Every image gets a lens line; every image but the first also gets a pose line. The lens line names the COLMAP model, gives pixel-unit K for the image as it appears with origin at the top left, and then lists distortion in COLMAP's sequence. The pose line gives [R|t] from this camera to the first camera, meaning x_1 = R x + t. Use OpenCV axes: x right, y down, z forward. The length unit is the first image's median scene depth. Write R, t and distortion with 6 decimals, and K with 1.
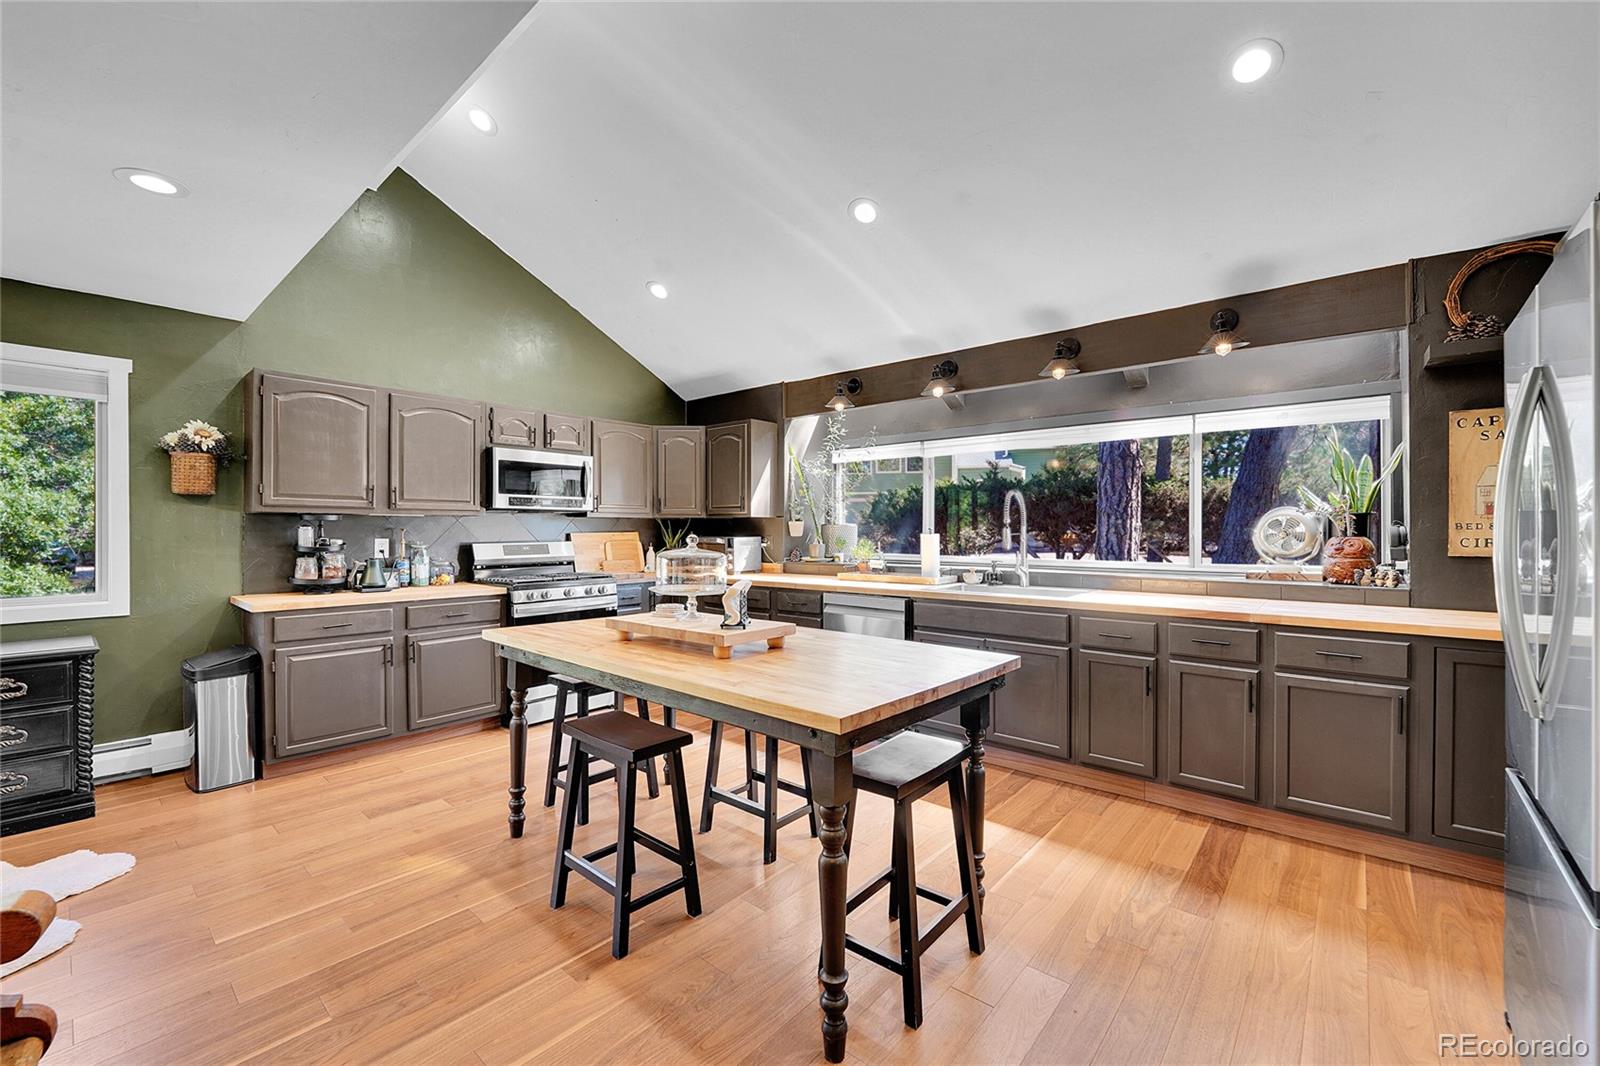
lens RADIAL K [[659.1, 0, 810.3], [0, 659.1, 530.6], [0, 0, 1]] dist [-0.012601, -0.000310]
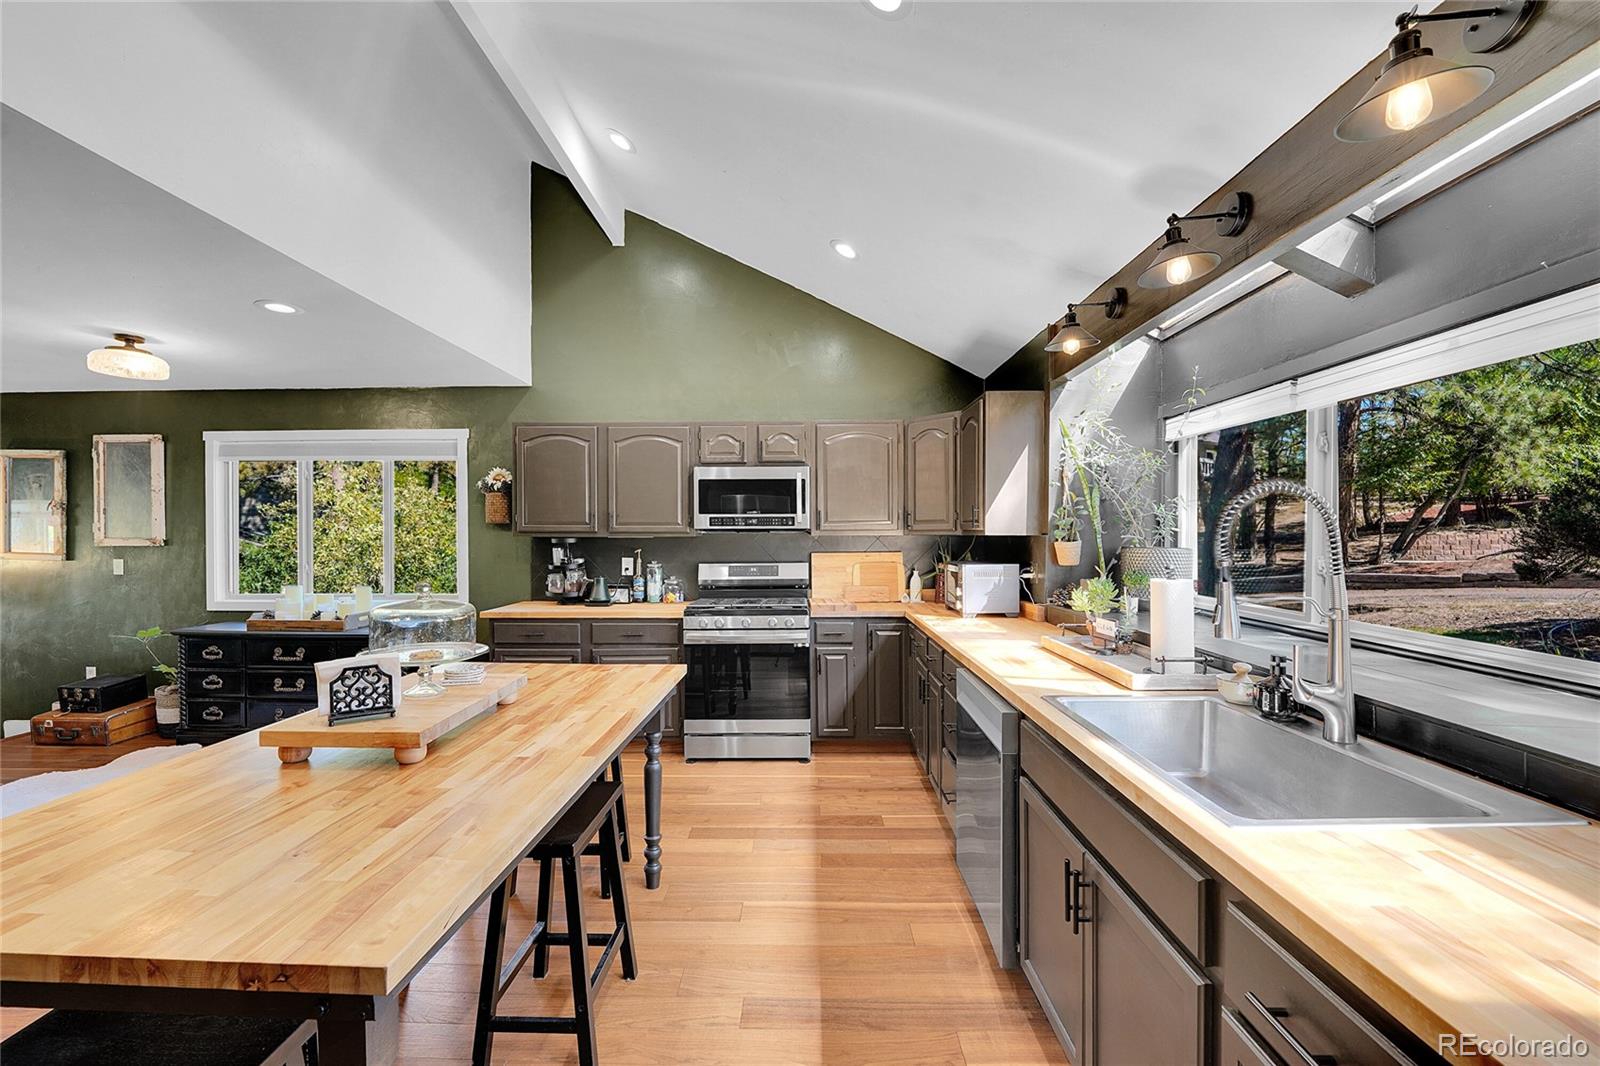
lens RADIAL K [[659.1, 0, 796.2], [0, 659.1, 537.8], [0, 0, 1]] dist [-0.012601, -0.000310]
pose [[0.627486, 0.004255, -0.778617, 0.394604], [-0.000174, 0.999986, 0.005325, -0.027284], [0.778628, -0.003206, 0.627477, 0.517024]]
